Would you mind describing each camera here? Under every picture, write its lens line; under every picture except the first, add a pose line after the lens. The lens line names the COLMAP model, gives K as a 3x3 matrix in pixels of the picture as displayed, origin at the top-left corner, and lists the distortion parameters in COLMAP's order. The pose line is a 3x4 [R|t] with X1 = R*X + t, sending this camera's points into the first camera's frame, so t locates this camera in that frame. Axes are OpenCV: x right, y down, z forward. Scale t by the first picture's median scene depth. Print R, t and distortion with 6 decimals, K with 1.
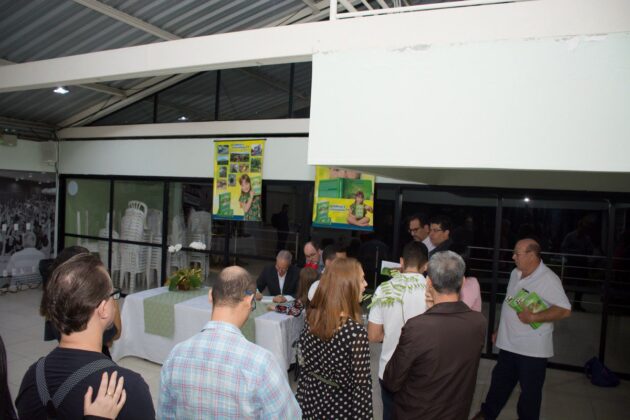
lens RADIAL K [[495.1, 0, 315.0], [0, 495.1, 210.0], [0, 0, 1]] dist [-0.207738, 0.207317]
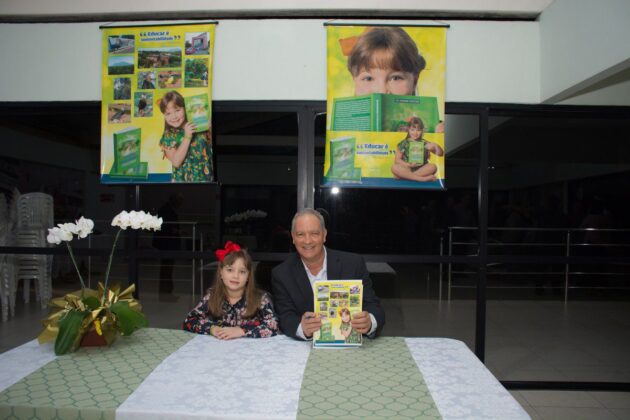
lens RADIAL K [[512.3, 0, 315.0], [0, 512.3, 210.0], [0, 0, 1]] dist [-0.151100, 0.140071]
pose [[0.930714, -0.034144, 0.364151, -0.198954], [0.036570, 0.999331, 0.000232, 0.054307], [-0.363915, 0.013101, 0.931340, 0.471205]]
